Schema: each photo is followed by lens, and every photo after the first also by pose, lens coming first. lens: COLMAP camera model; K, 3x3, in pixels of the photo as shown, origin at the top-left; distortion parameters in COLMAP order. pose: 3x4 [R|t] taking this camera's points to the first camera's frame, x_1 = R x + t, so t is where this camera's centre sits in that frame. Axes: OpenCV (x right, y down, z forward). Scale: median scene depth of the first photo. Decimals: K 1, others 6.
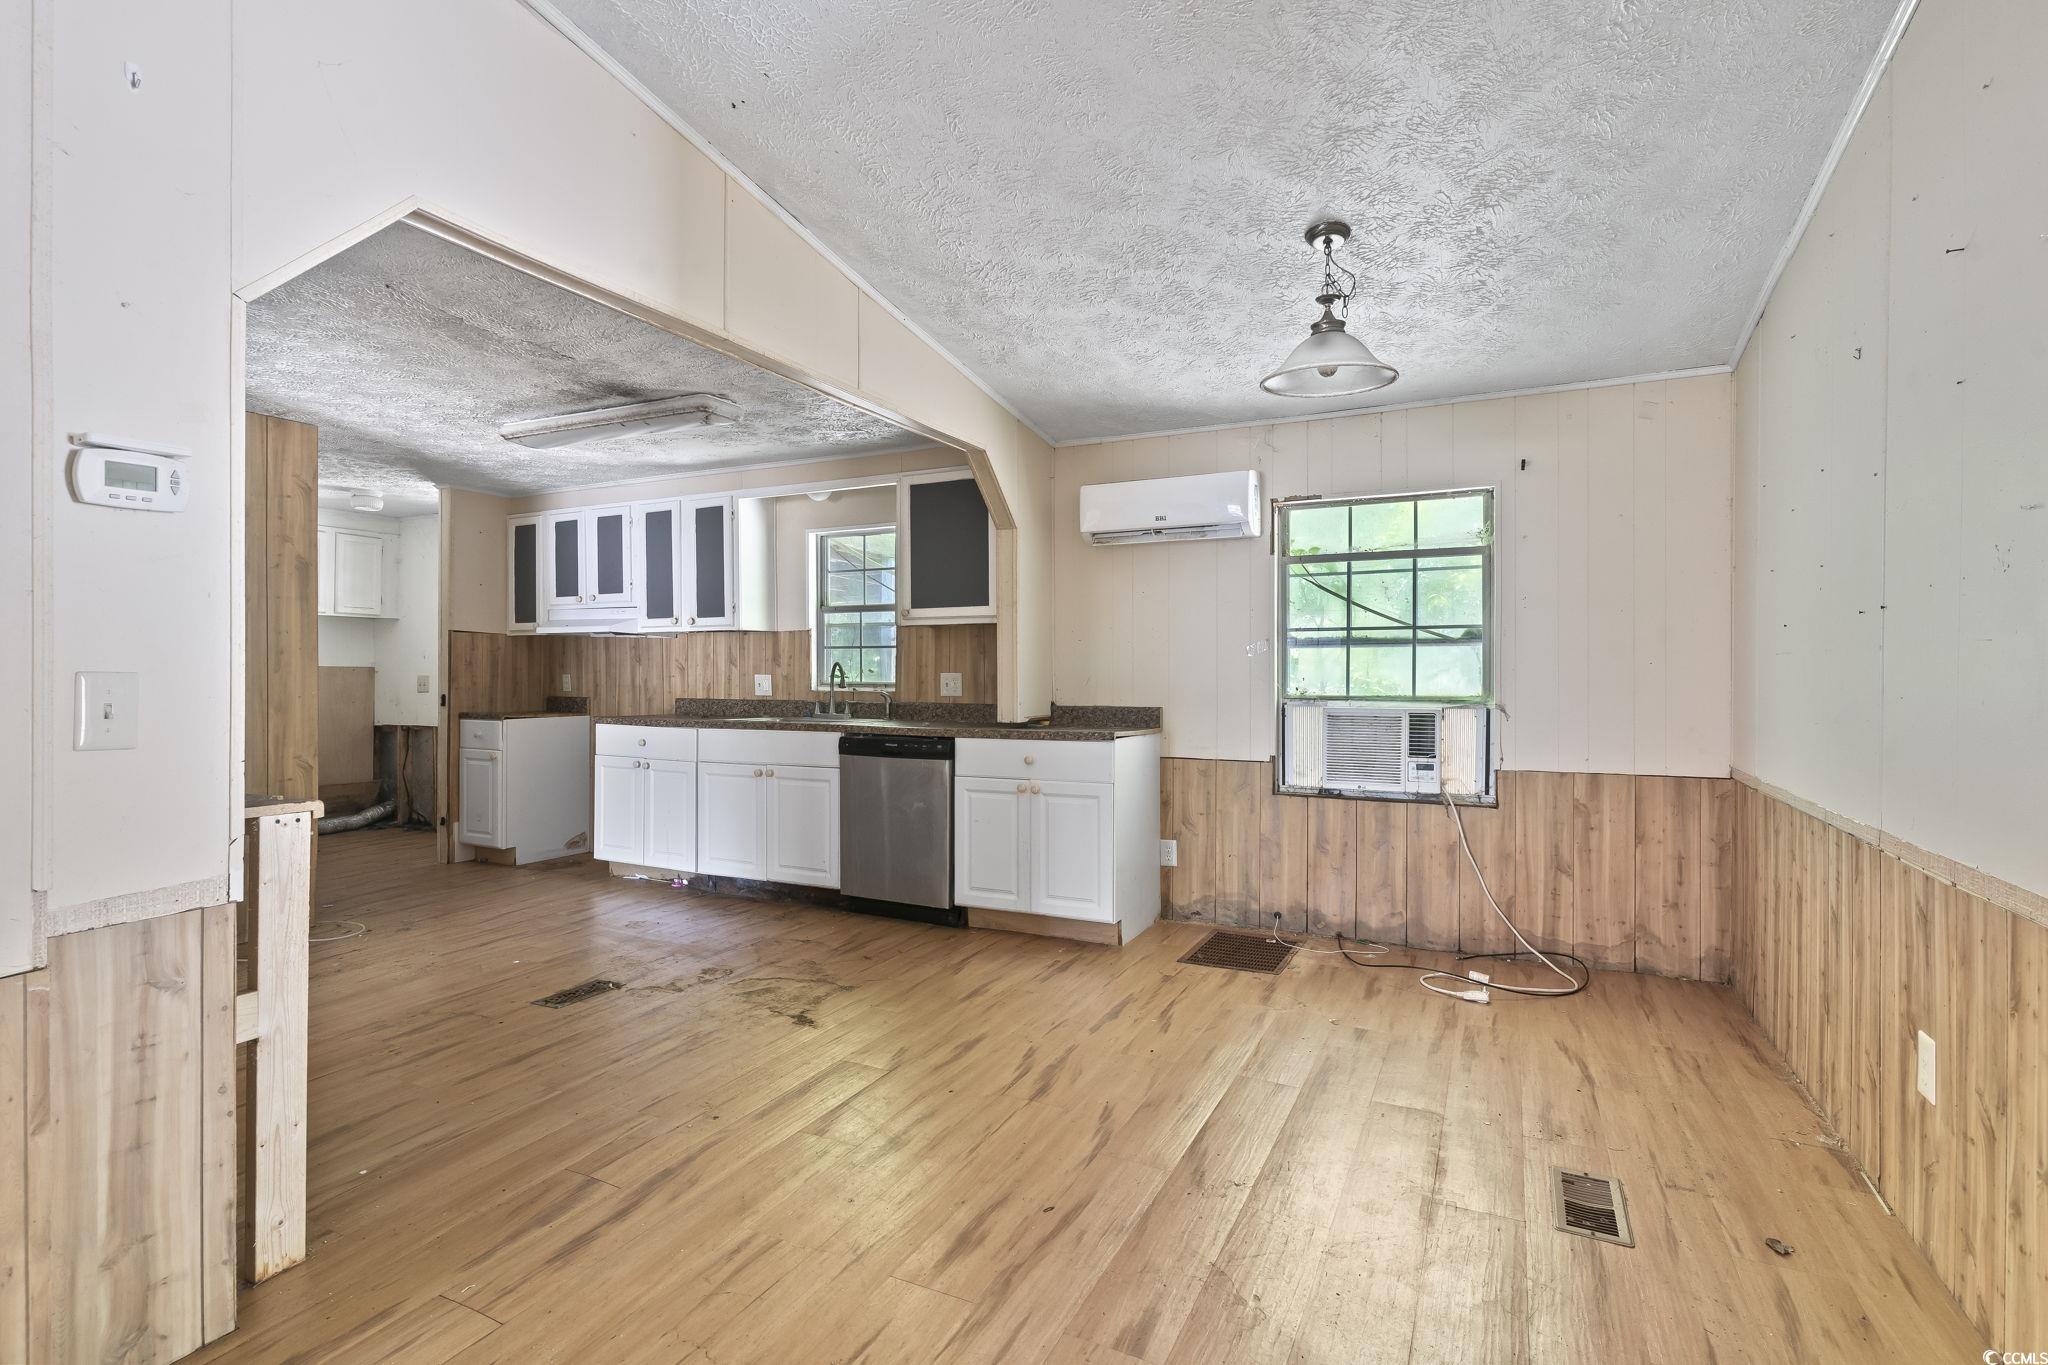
lens RADIAL K [[992.8, 0, 1012.5], [0, 992.8, 671.2], [0, 0, 1]] dist [0.006473, -0.001835]
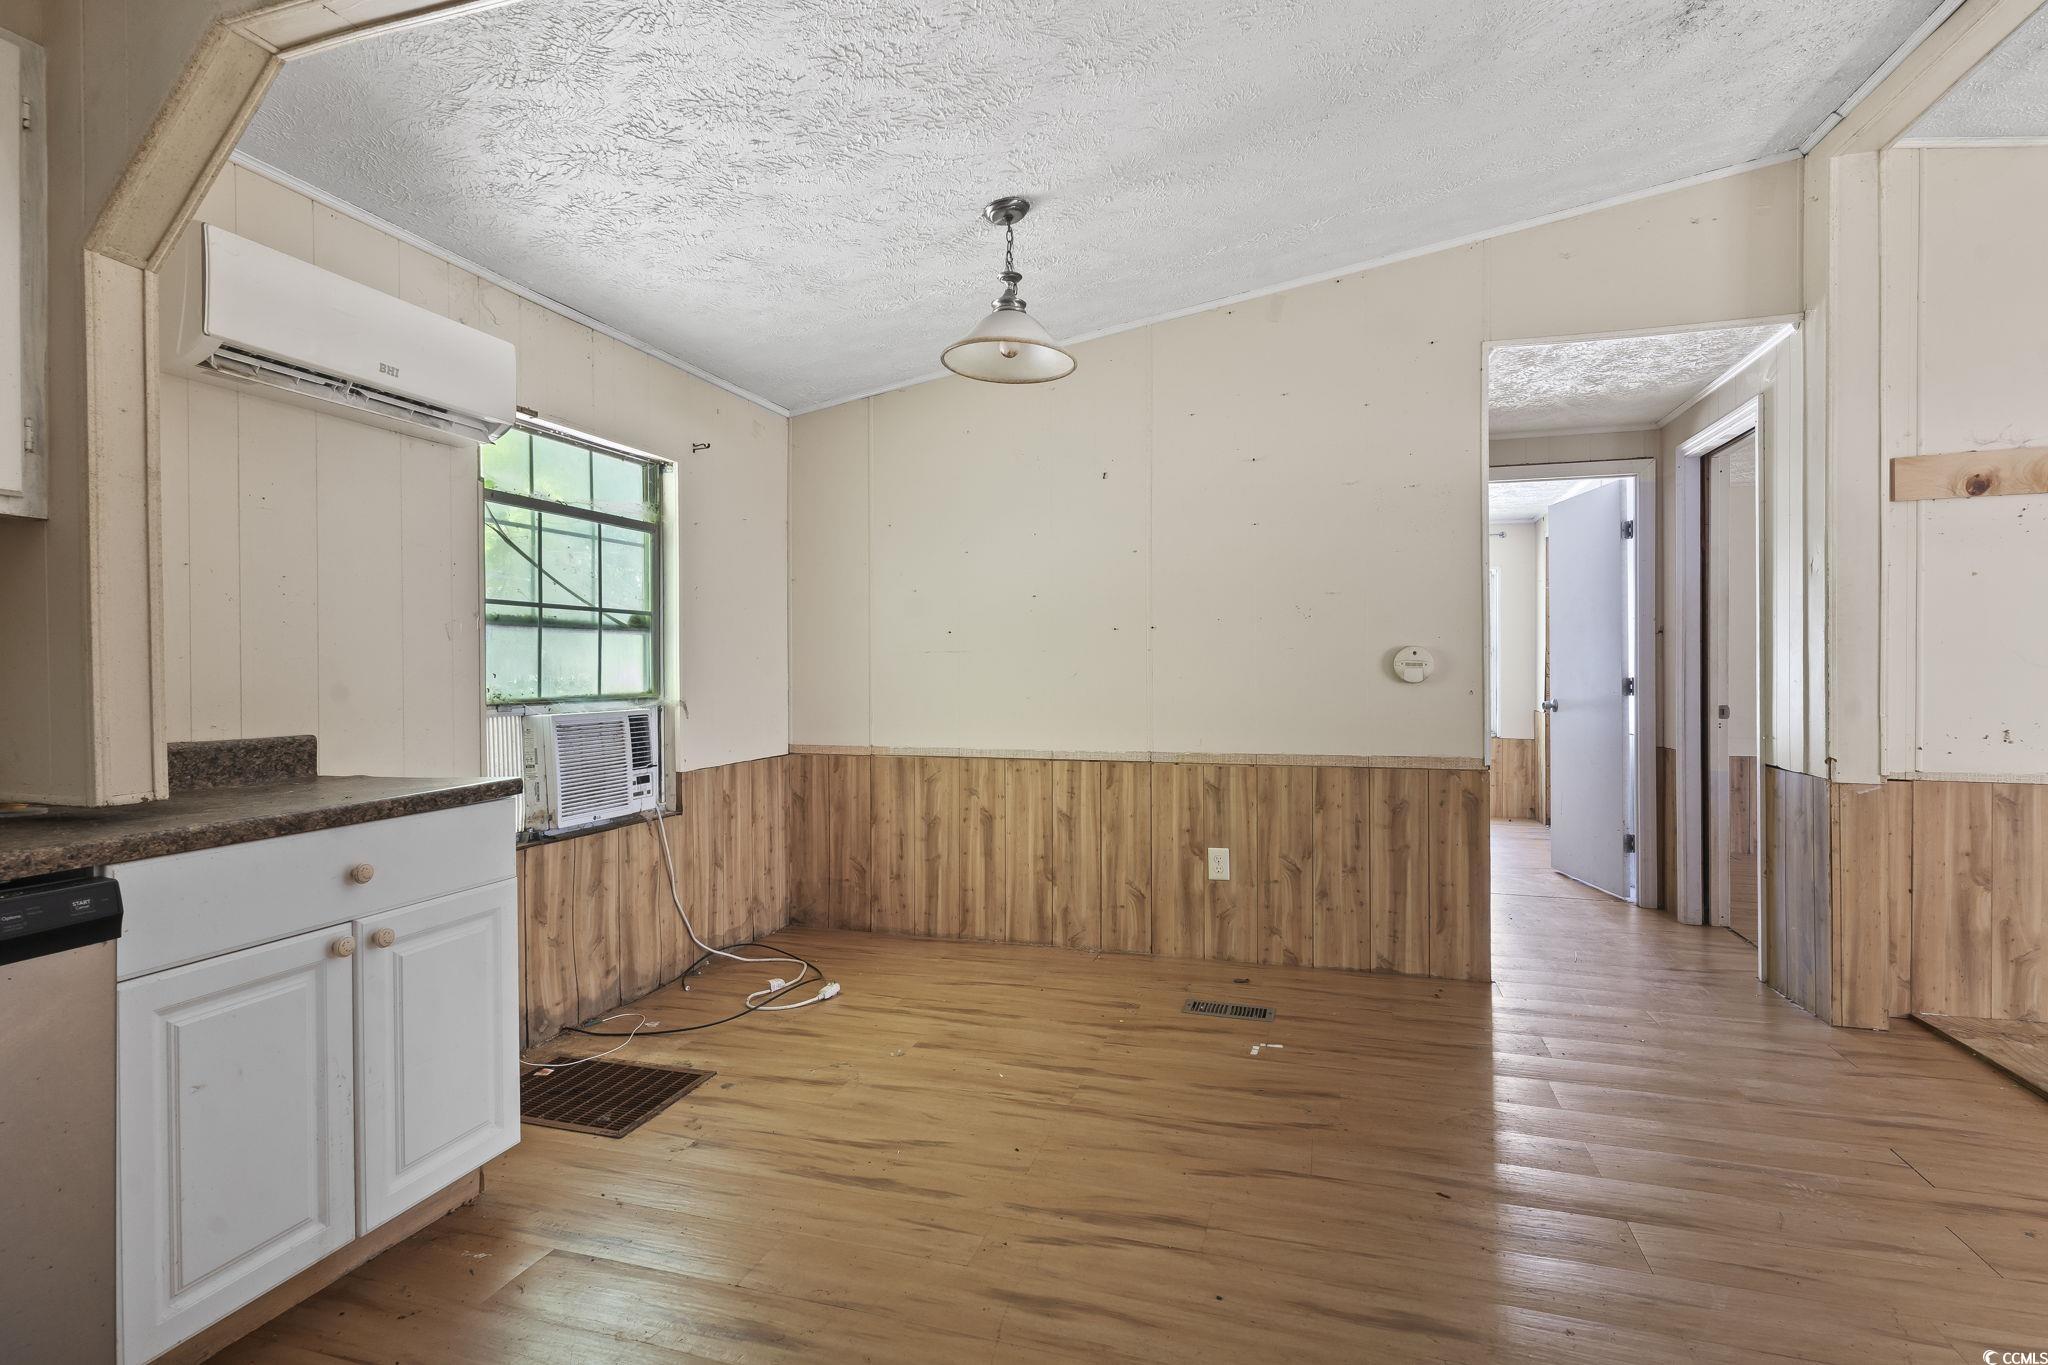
lens RADIAL K [[992.8, 0, 1022.2], [0, 992.8, 675.0], [0, 0, 1]] dist [0.006473, -0.001835]
pose [[-0.161206, -0.006000, 0.986903, -0.431331], [0.004347, 0.999967, 0.006790, 0.004583], [-0.986911, 0.005385, -0.161175, 0.774263]]
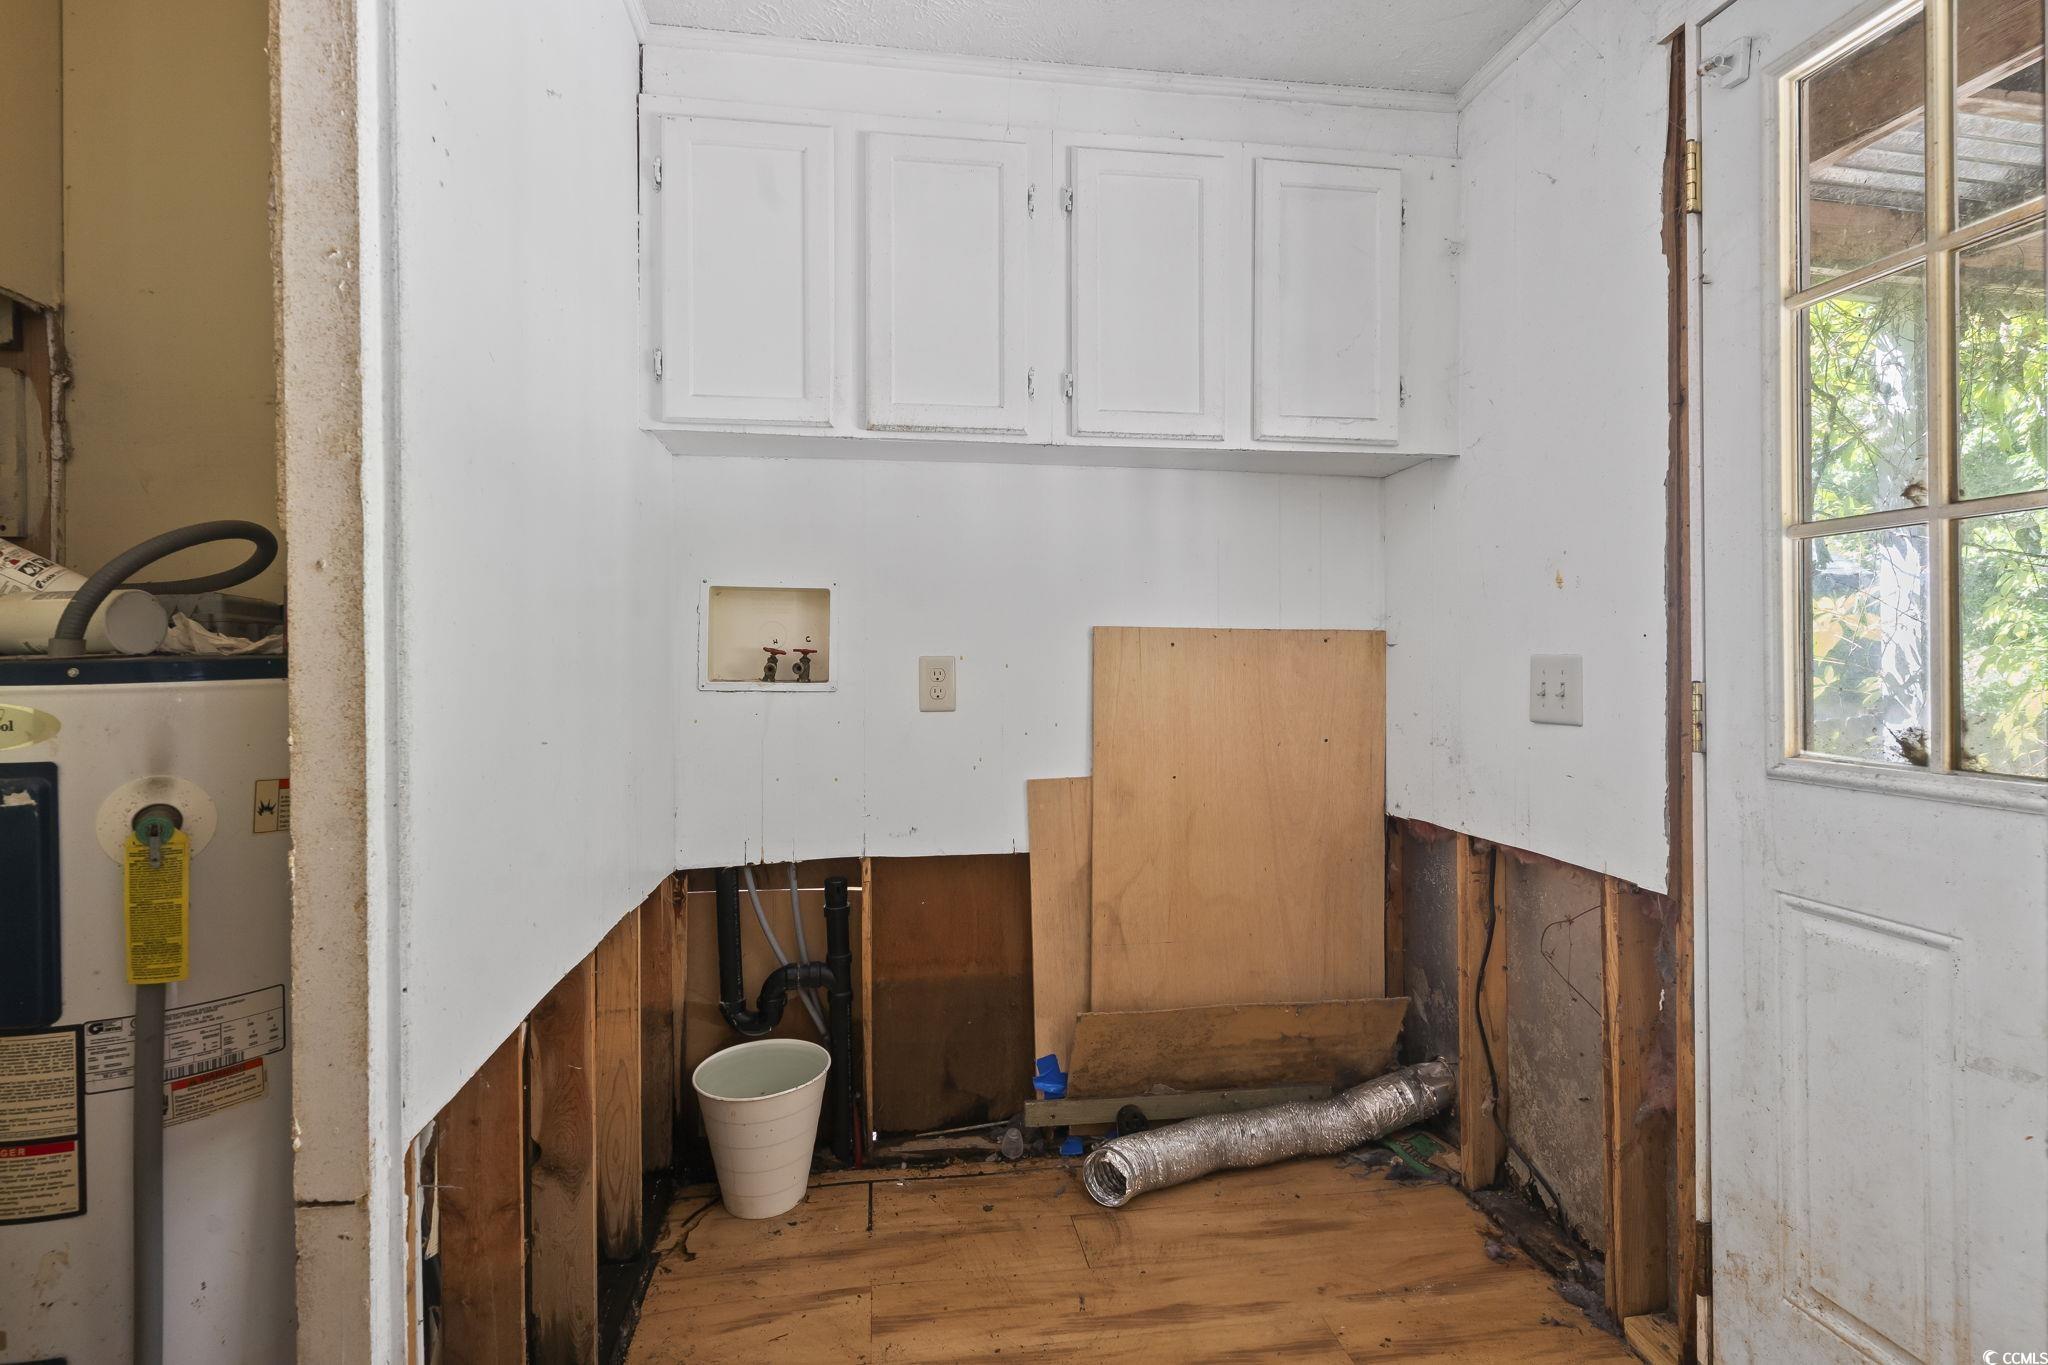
lens RADIAL K [[992.8, 0, 1024.7], [0, 992.8, 666.6], [0, 0, 1]] dist [0.006473, -0.001835]
pose [[0.583862, -0.004668, -0.811840, -0.786657], [0.006237, 0.999980, -0.001264, 0.012238], [0.811829, -0.004325, 0.583879, 1.257488]]
